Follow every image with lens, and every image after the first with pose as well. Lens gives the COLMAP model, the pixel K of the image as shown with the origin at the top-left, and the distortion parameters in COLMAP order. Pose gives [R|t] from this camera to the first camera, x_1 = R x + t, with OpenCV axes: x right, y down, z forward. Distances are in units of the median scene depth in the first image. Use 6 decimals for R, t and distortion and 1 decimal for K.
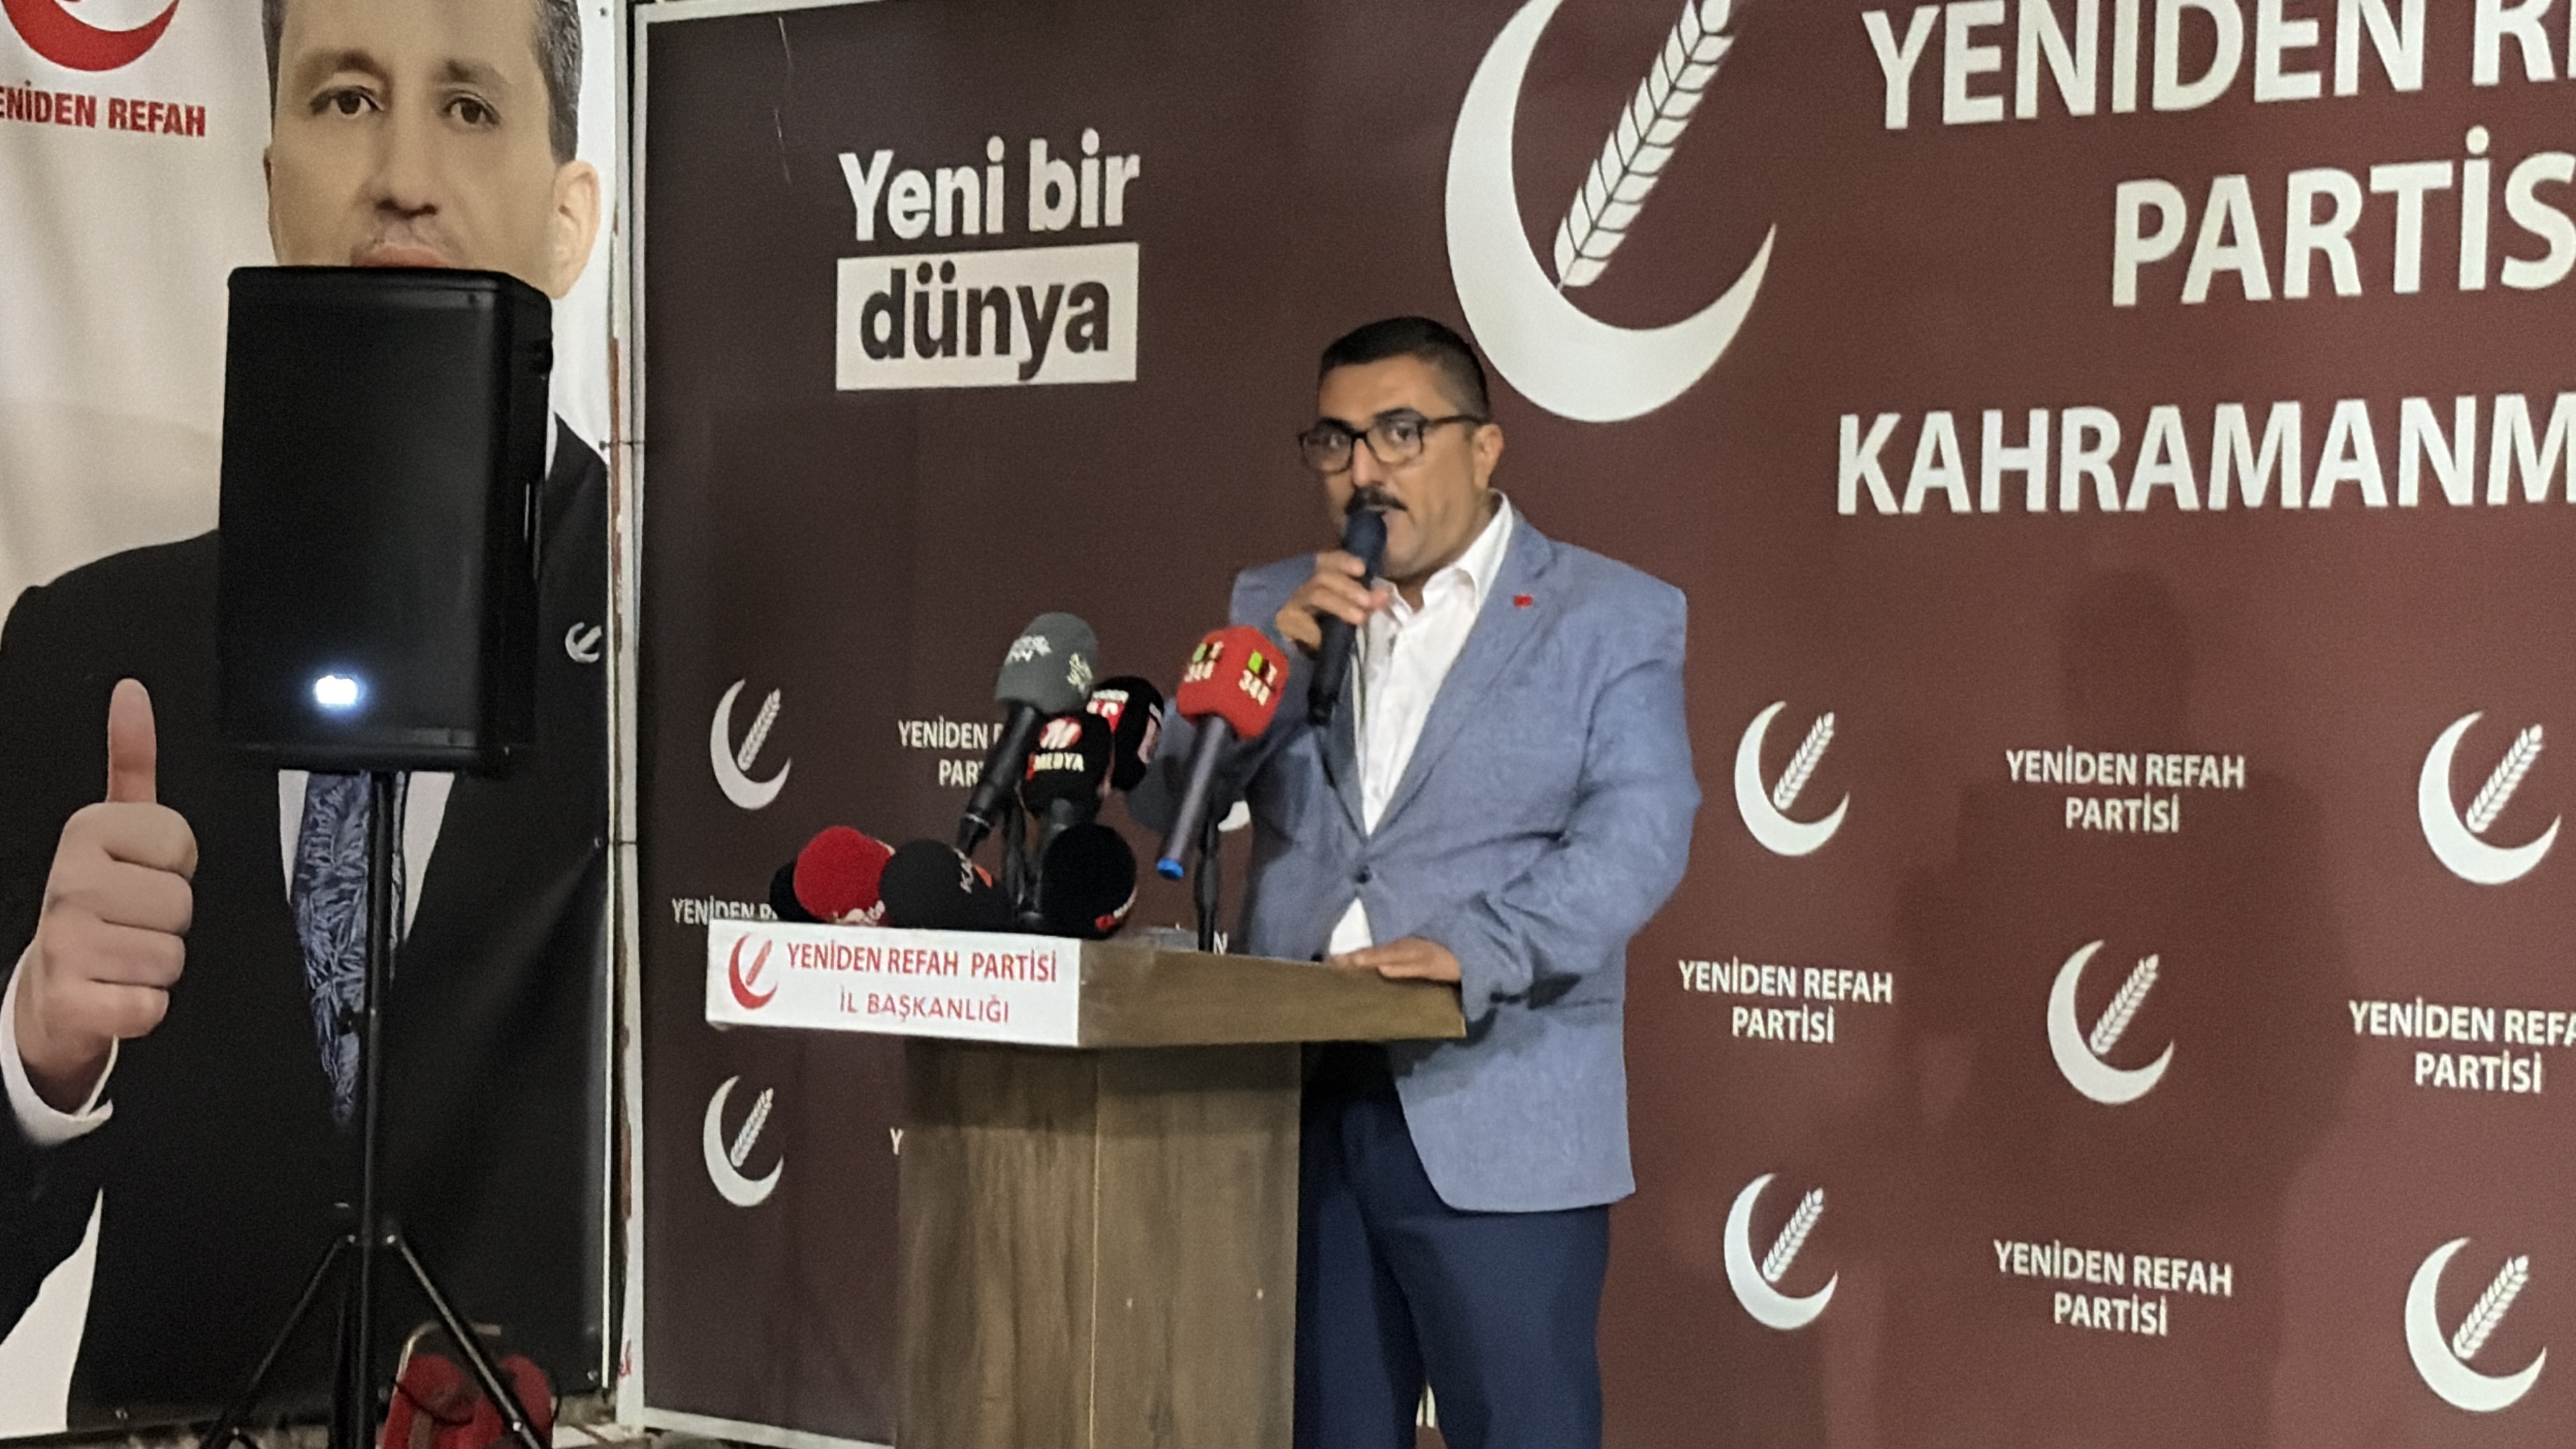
lens RADIAL K [[6467.9, 0, 1288.0], [0, 6467.9, 724.5], [0, 0, 1]] dist [0.187146, 0.391743]
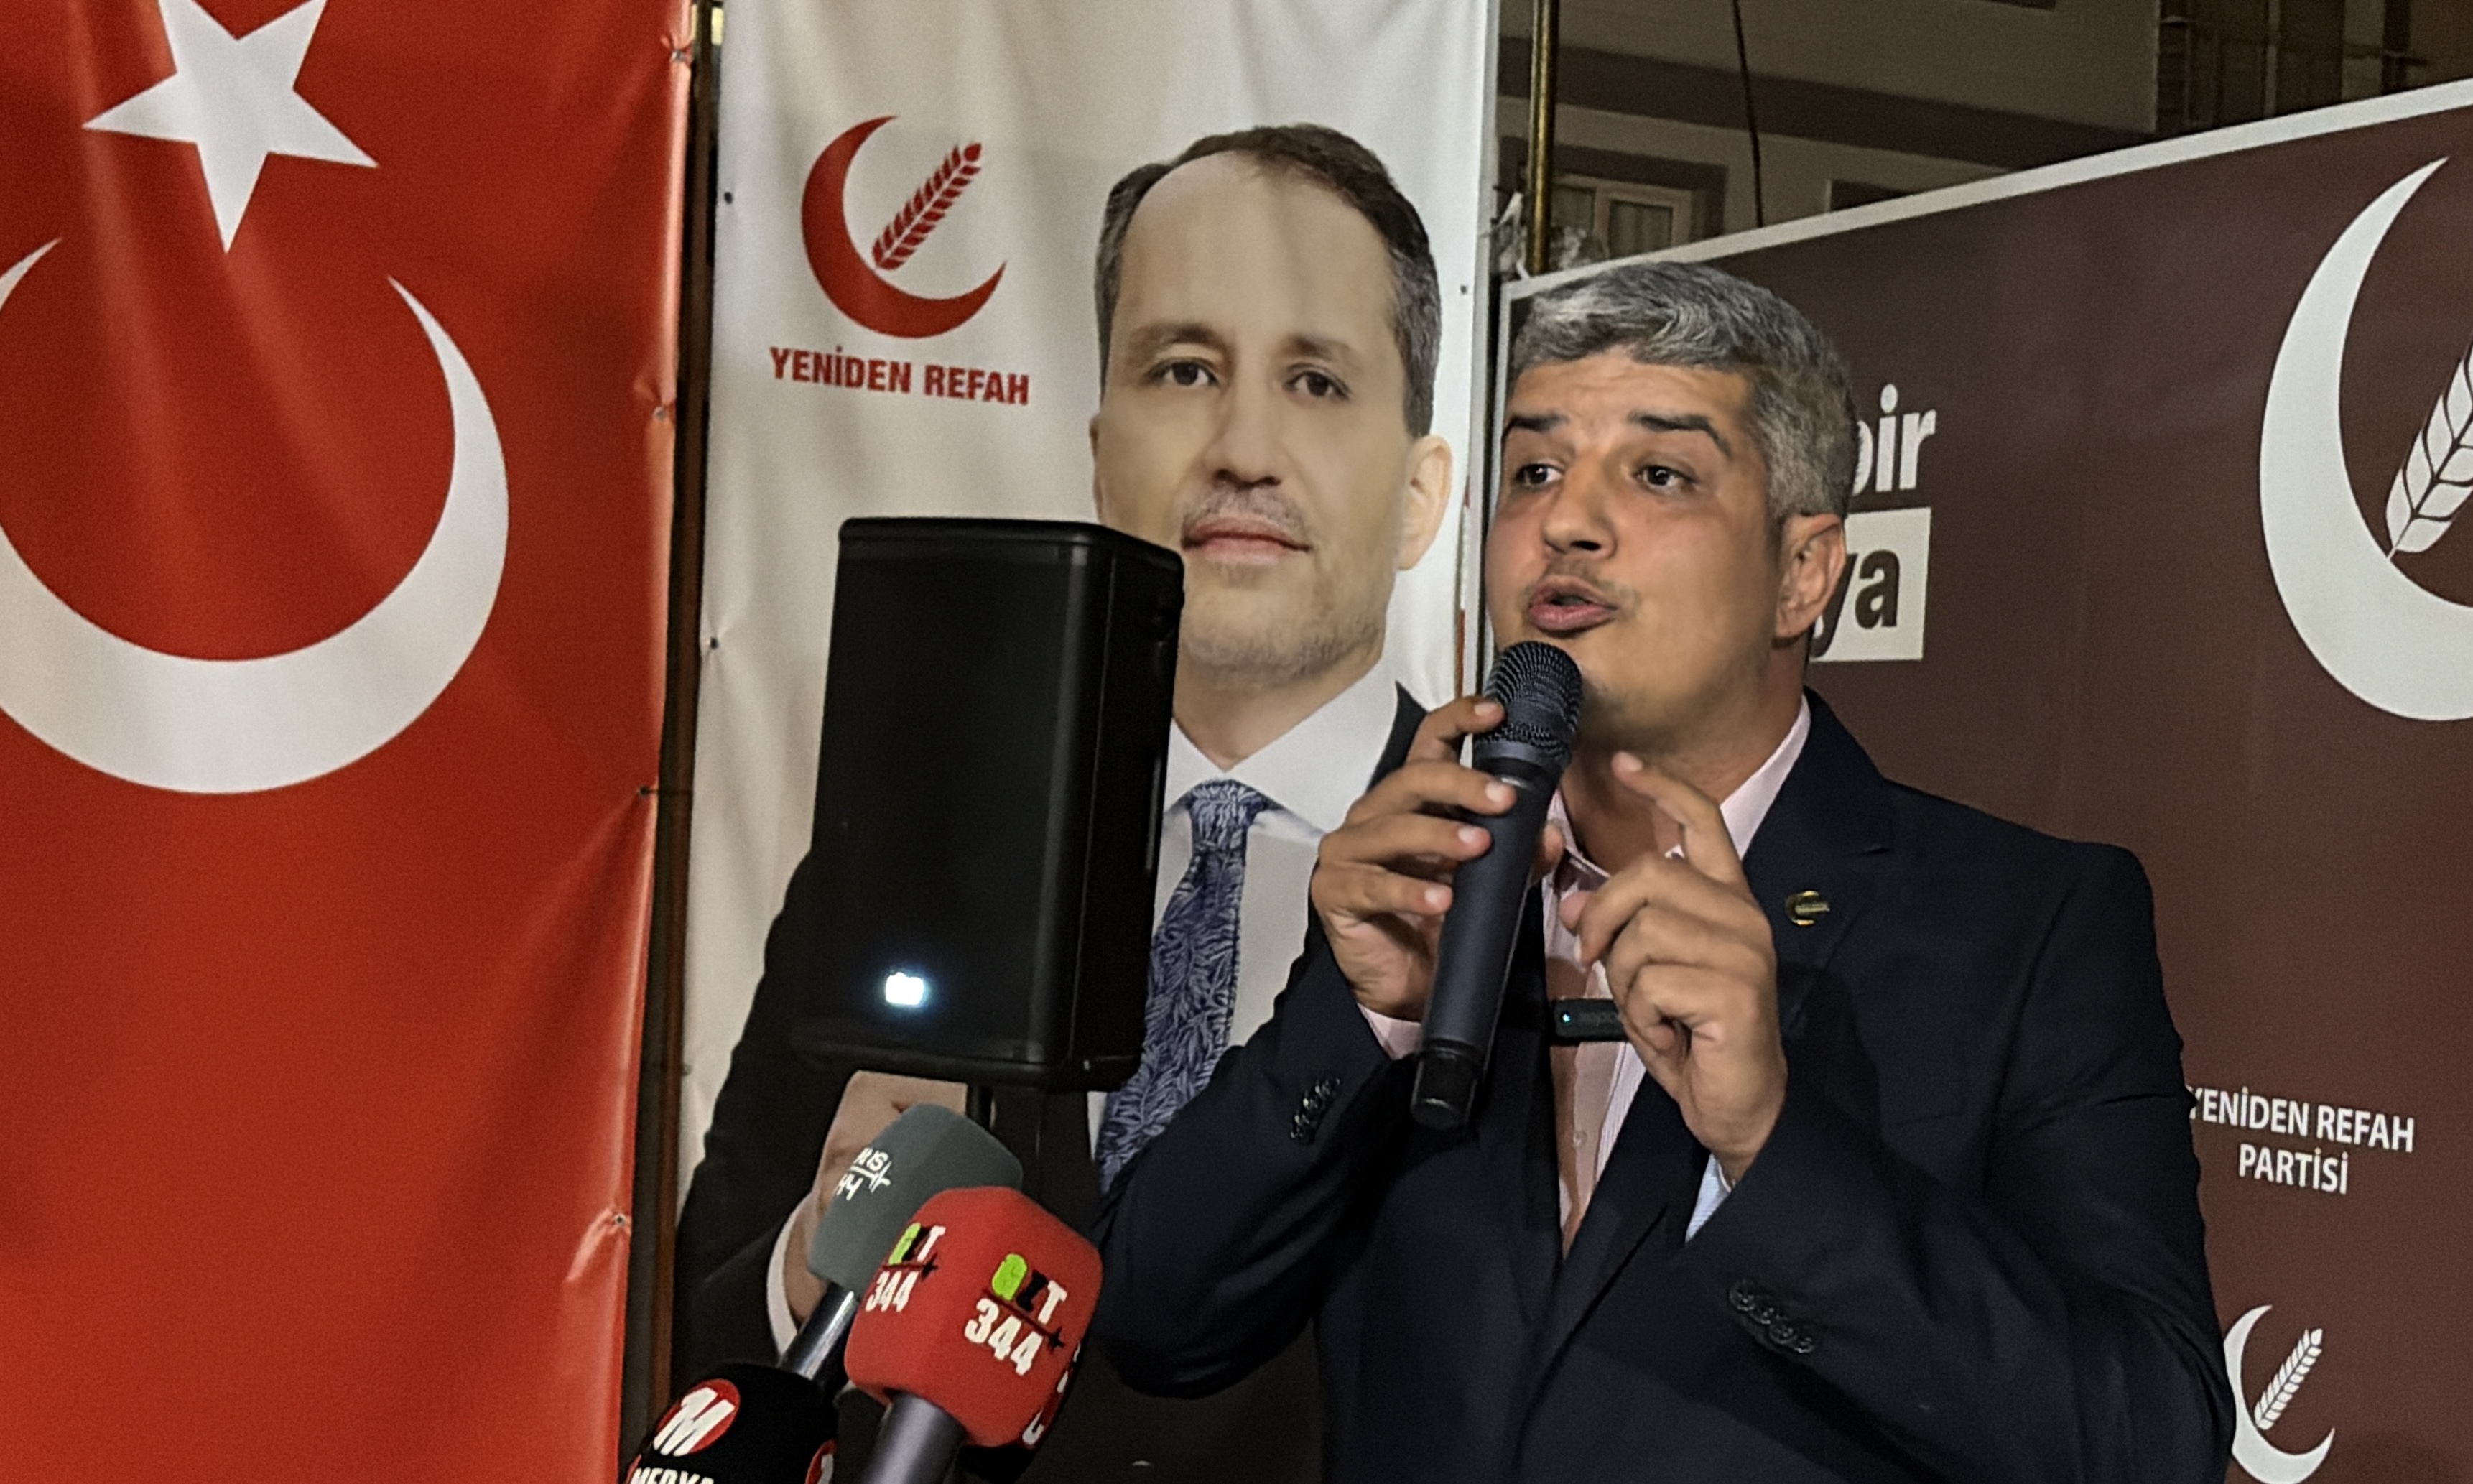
lens RADIAL K [[3866.1, 0, 1194.1], [0, 3866.1, 746.4], [0, 0, 1]] dist [0.375366, -1.487915]
pose [[0.947426, 0.027278, -0.318810, 0.053702], [-0.036806, 0.999037, -0.023901, -0.023627], [0.317850, 0.034379, 0.947517, 0.440407]]
